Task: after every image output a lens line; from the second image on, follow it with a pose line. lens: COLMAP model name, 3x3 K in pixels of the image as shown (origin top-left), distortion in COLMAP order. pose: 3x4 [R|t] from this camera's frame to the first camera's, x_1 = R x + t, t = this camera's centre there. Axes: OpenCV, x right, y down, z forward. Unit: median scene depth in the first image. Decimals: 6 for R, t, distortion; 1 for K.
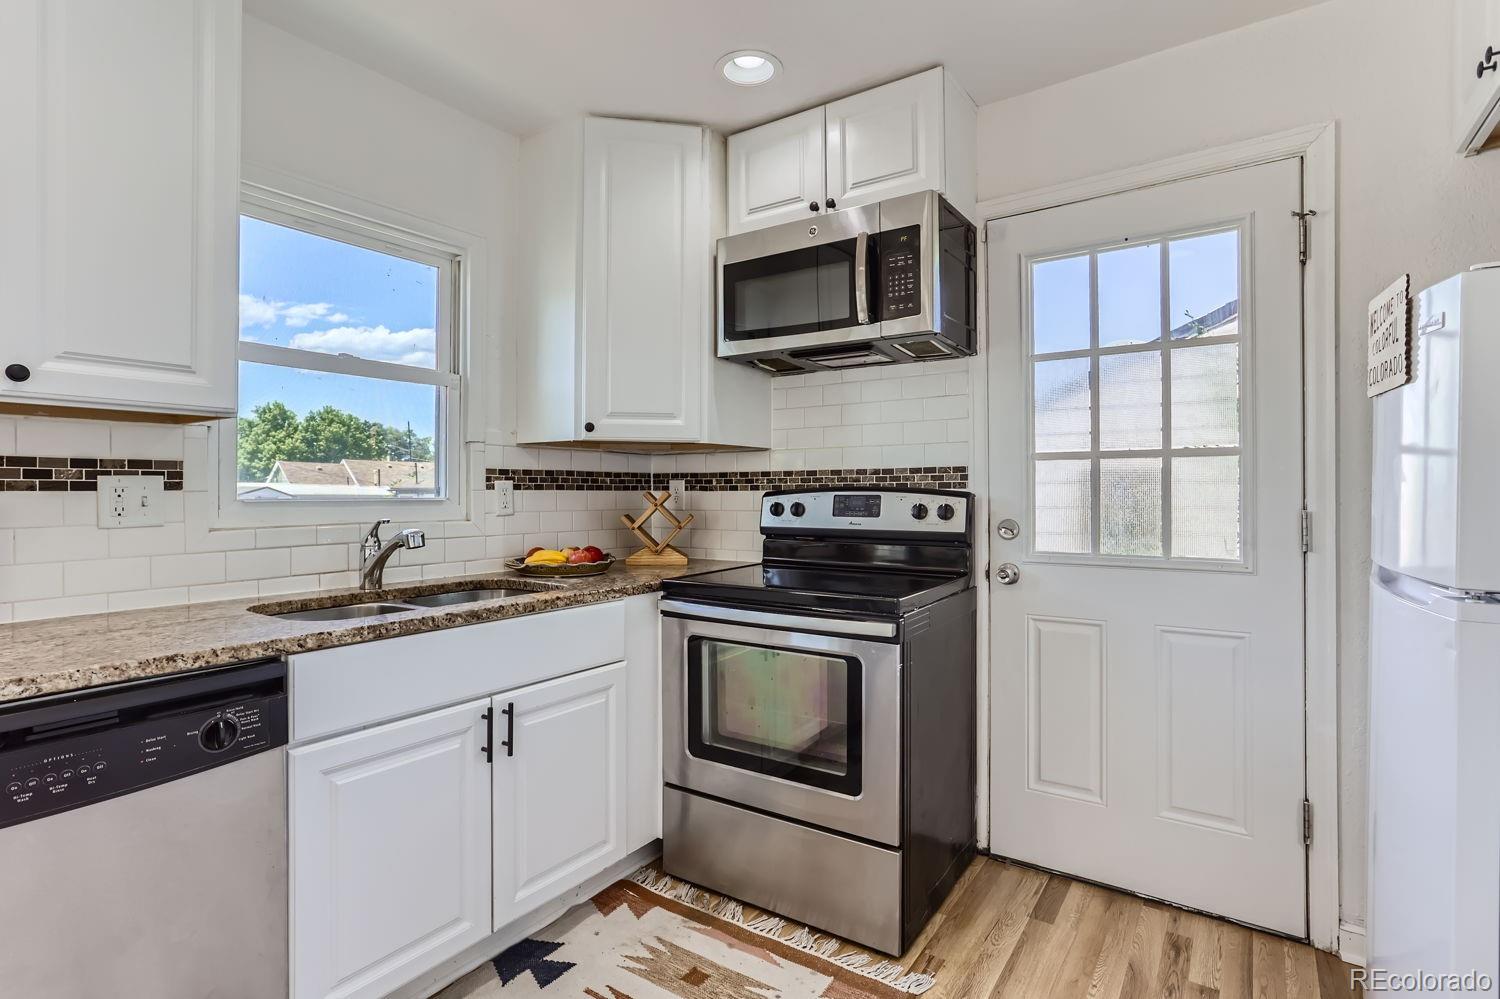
lens RADIAL K [[747.6, 0, 743.4], [0, 747.6, 483.4], [0, 0, 1]] dist [-0.025307, 0.014853]
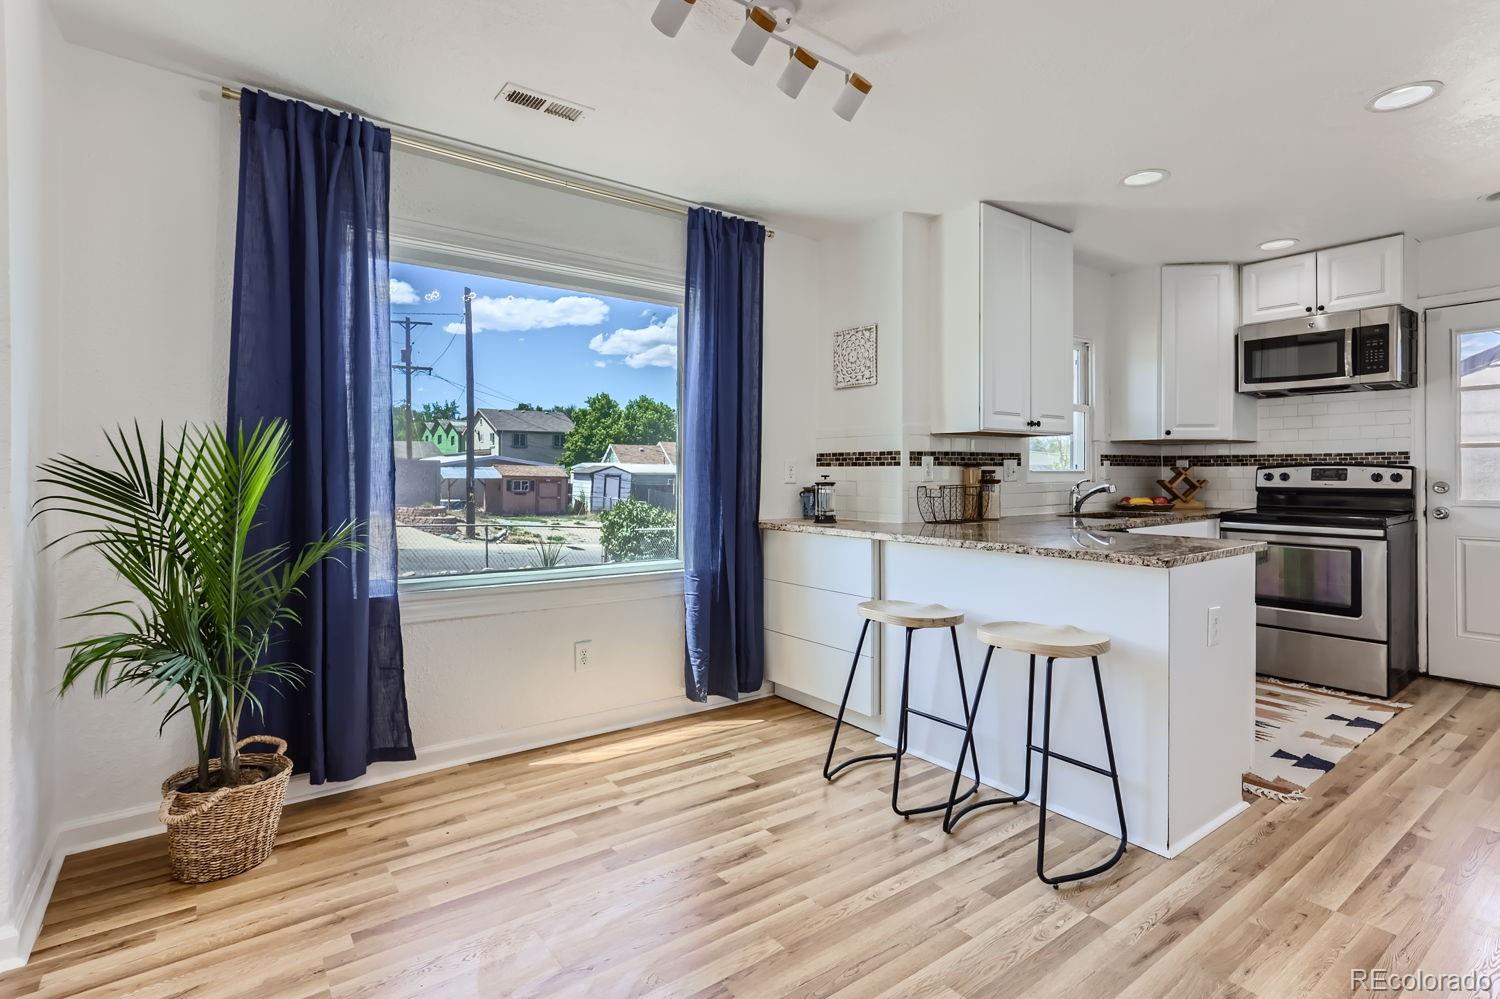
lens RADIAL K [[734.8, 0, 803.4], [0, 734.8, 466.0], [0, 0, 1]] dist [0.019775, 0.000888]
pose [[0.960559, -0.002777, -0.278061, -0.574870], [0.004284, 0.999979, 0.004811, -0.003315], [0.278042, -0.005813, 0.960551, -1.060577]]
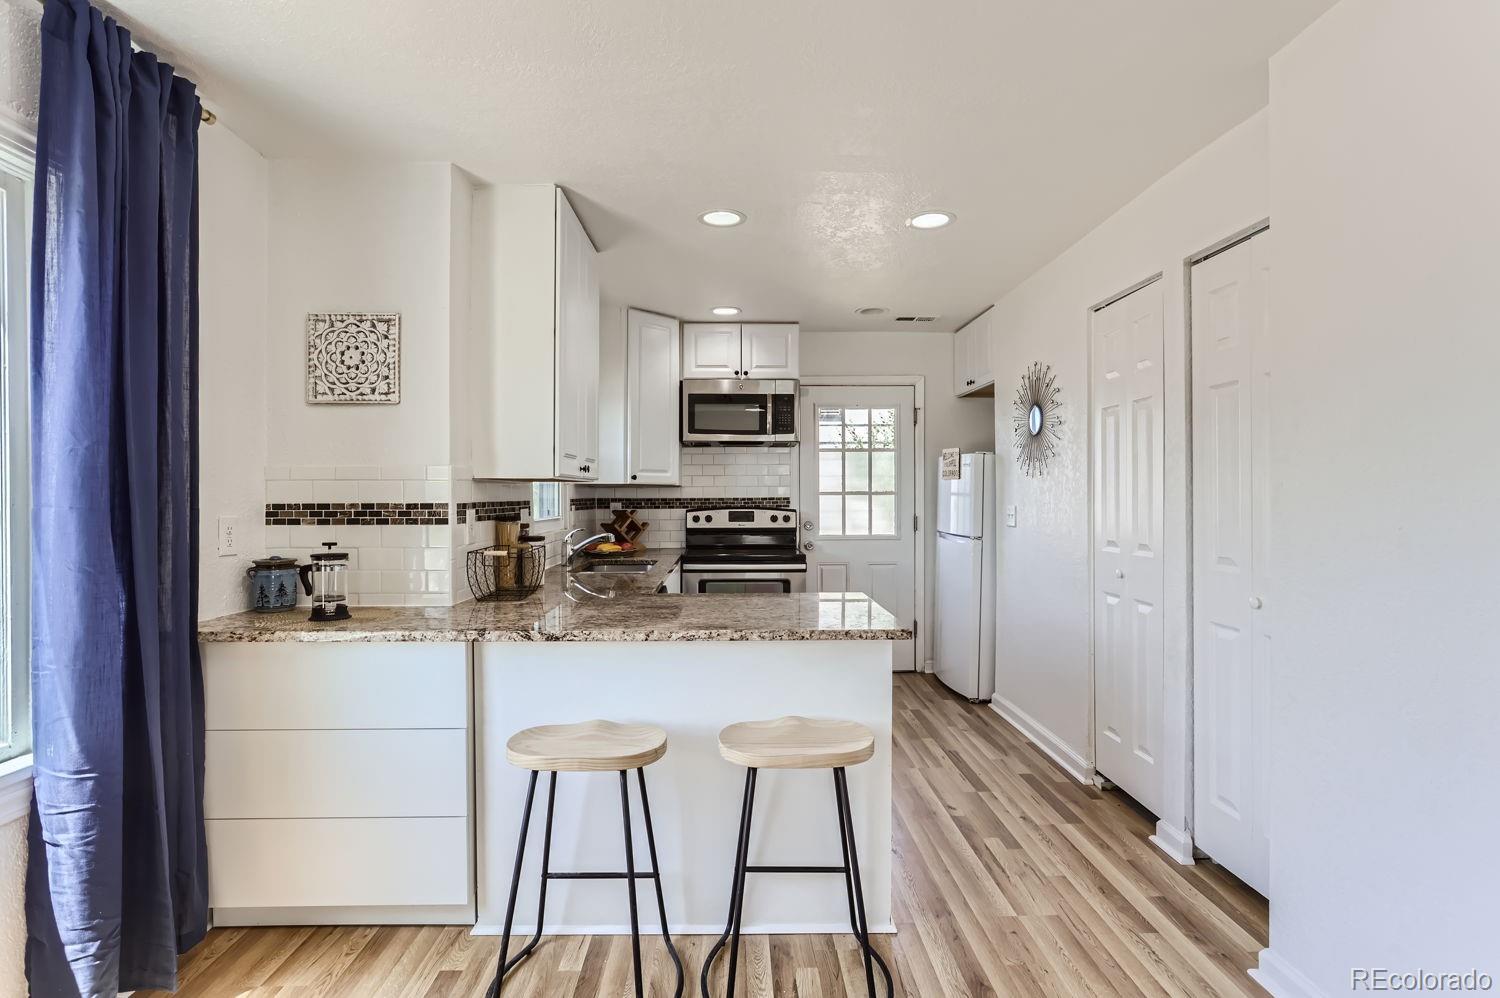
lens RADIAL K [[729.4, 0, 745.5], [0, 729.4, 495.4], [0, 0, 1]] dist [-0.046190, 0.030835]
pose [[0.818172, -0.002124, 0.574970, -1.034156], [-0.003237, 0.999960, 0.008300, -0.045690], [-0.574965, -0.008651, 0.818132, -0.666535]]
